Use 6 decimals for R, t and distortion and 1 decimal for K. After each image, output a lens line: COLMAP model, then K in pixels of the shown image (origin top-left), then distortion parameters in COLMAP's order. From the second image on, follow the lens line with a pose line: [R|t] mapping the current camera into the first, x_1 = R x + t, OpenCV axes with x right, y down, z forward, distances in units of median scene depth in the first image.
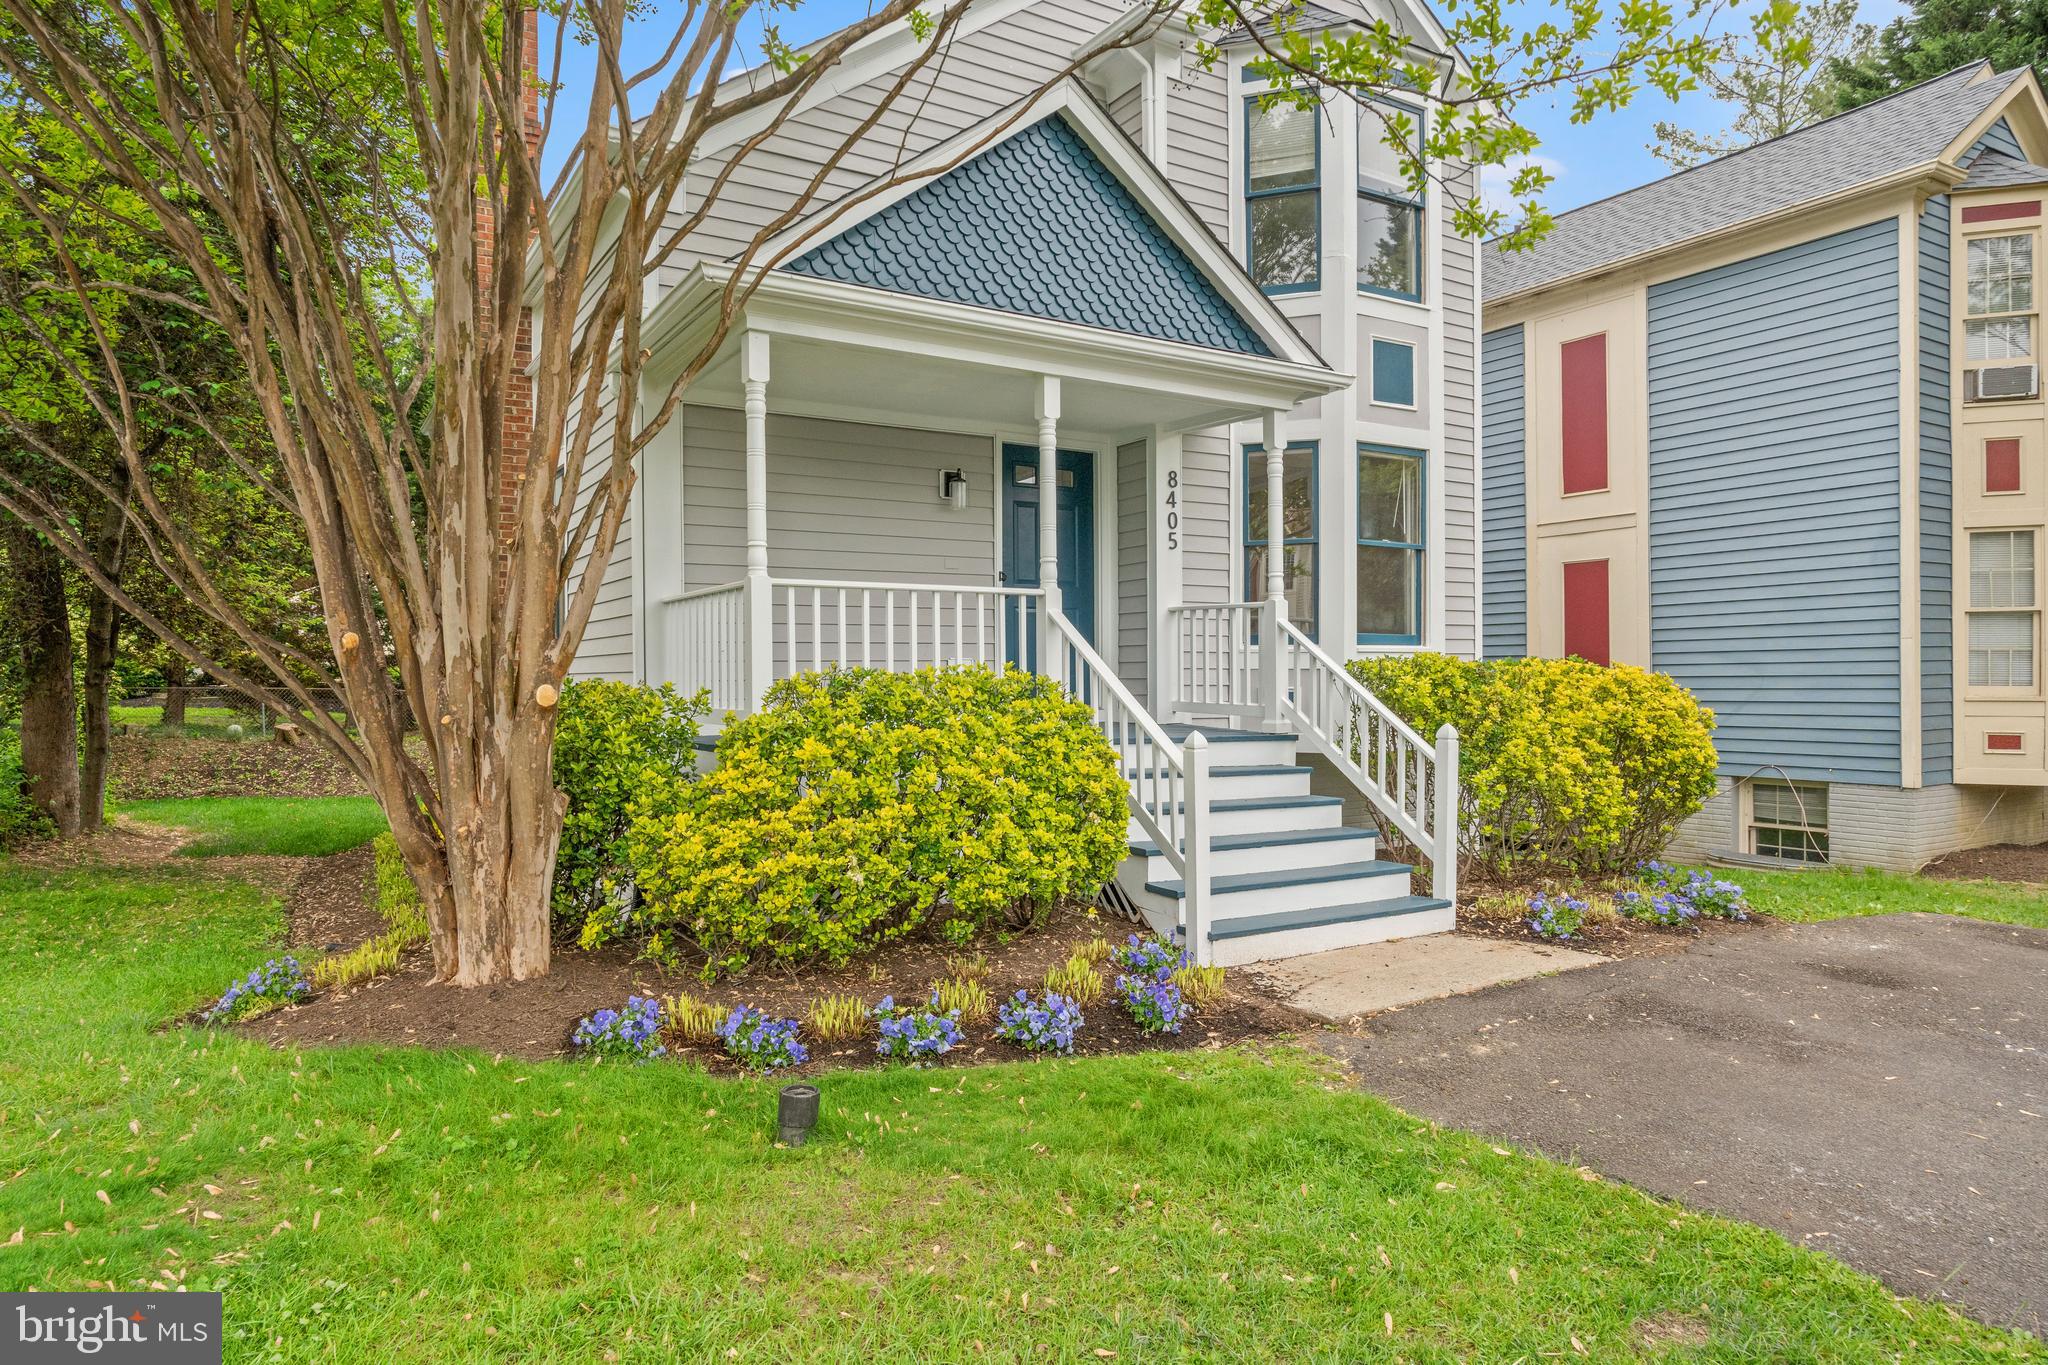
lens RADIAL K [[1210.2, 0, 1018.7], [0, 1210.2, 674.4], [0, 0, 1]] dist [-0.002774, -0.001461]
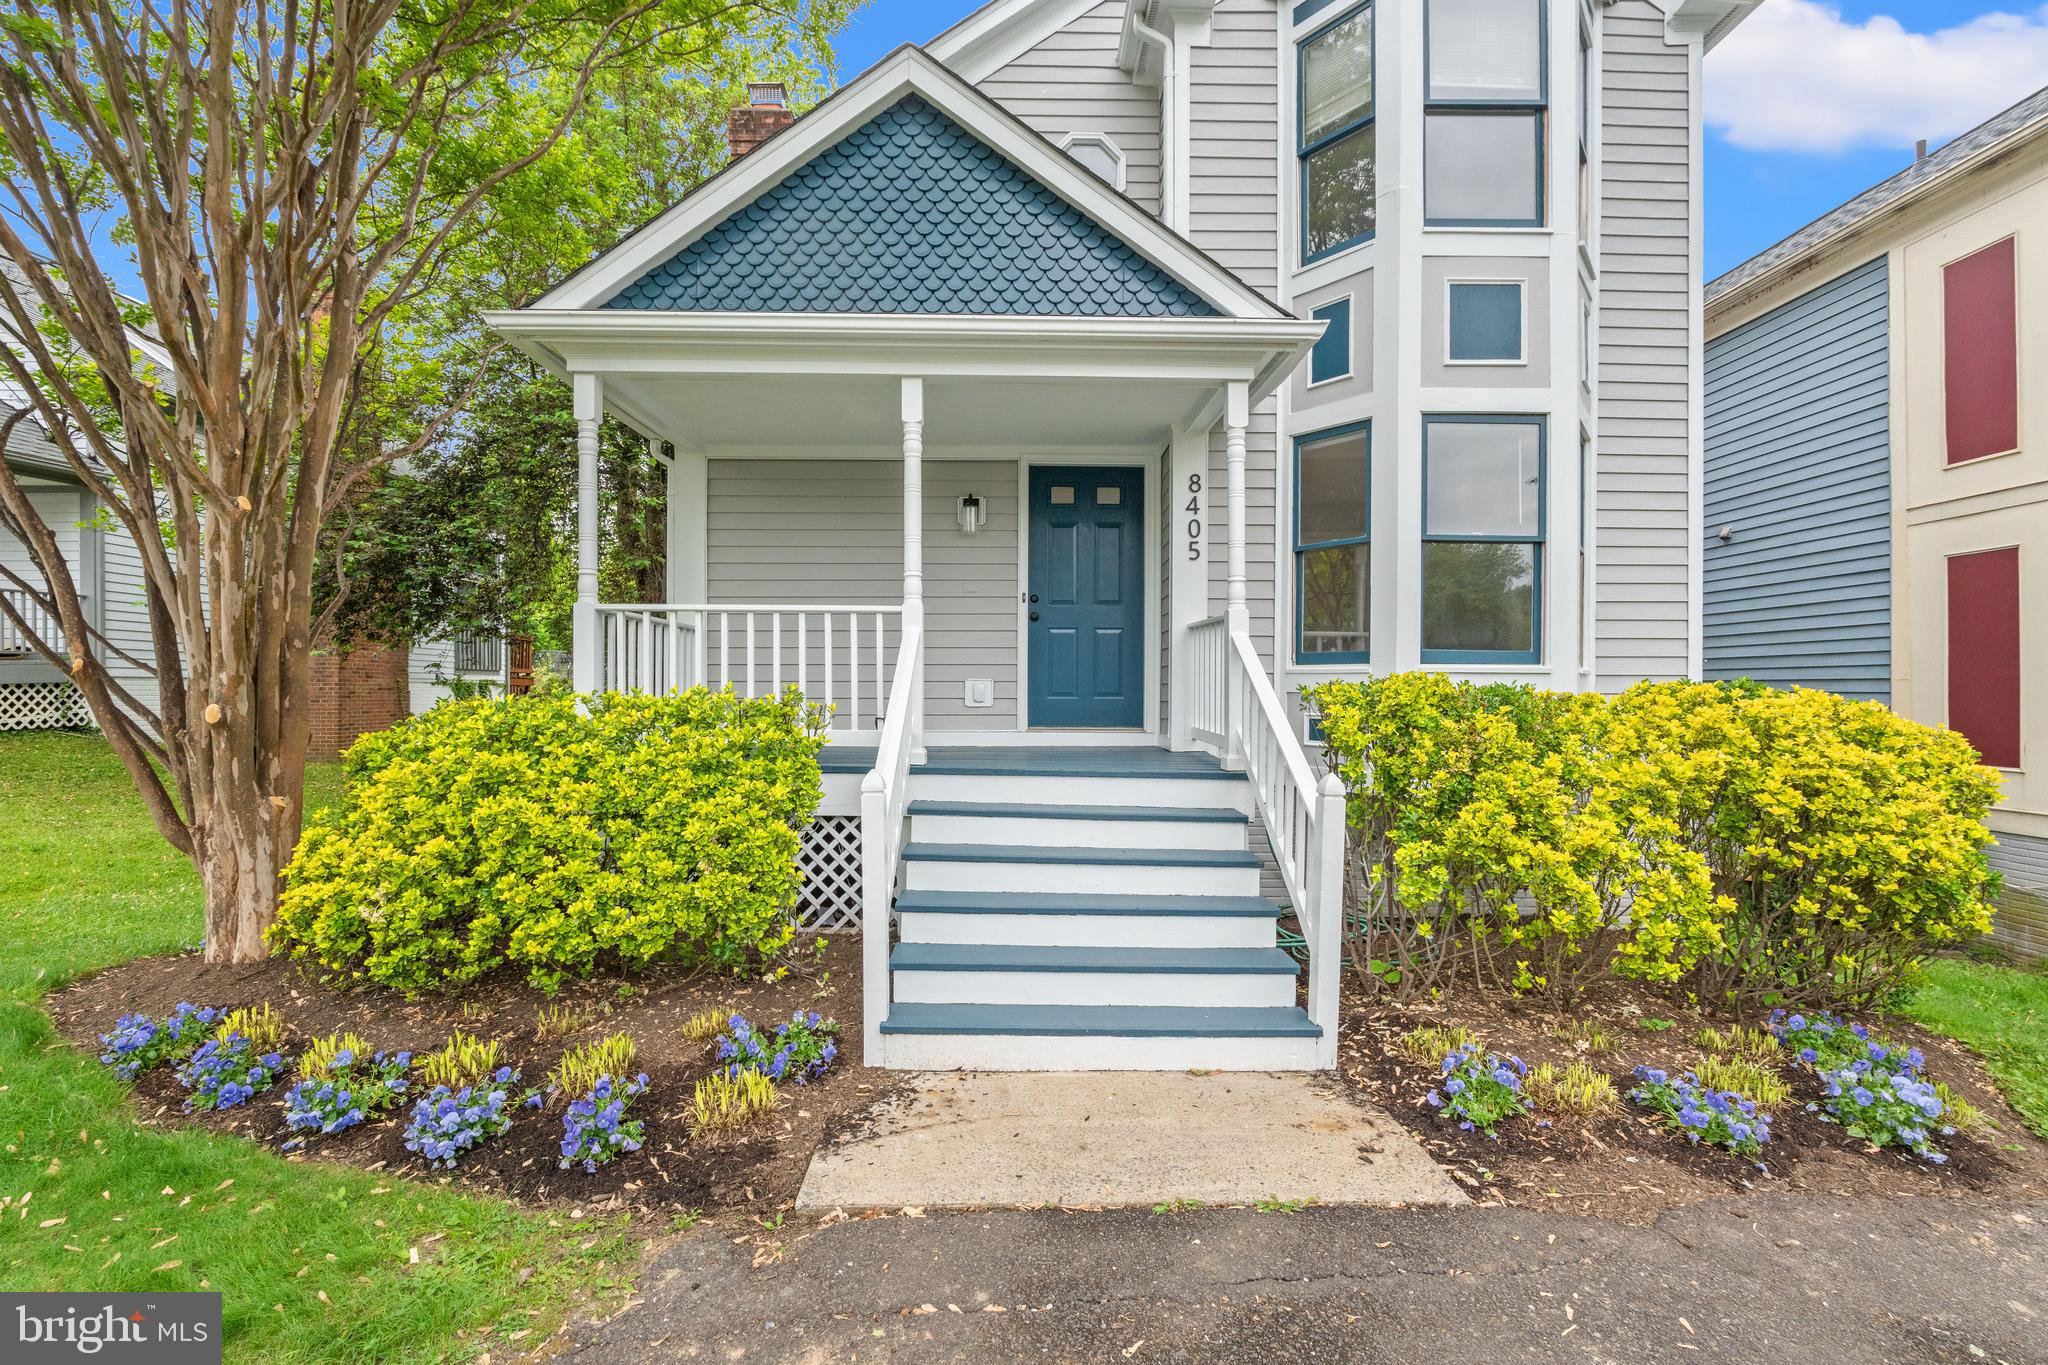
lens RADIAL K [[898.5, 0, 1028.3], [0, 898.5, 683.7], [0, 0, 1]] dist [-0.006148, 0.001044]
pose [[0.866740, 0.004283, -0.498742, 0.406075], [-0.008874, 0.999937, -0.006834, -0.006004], [0.498681, 0.010349, 0.866724, 0.404575]]
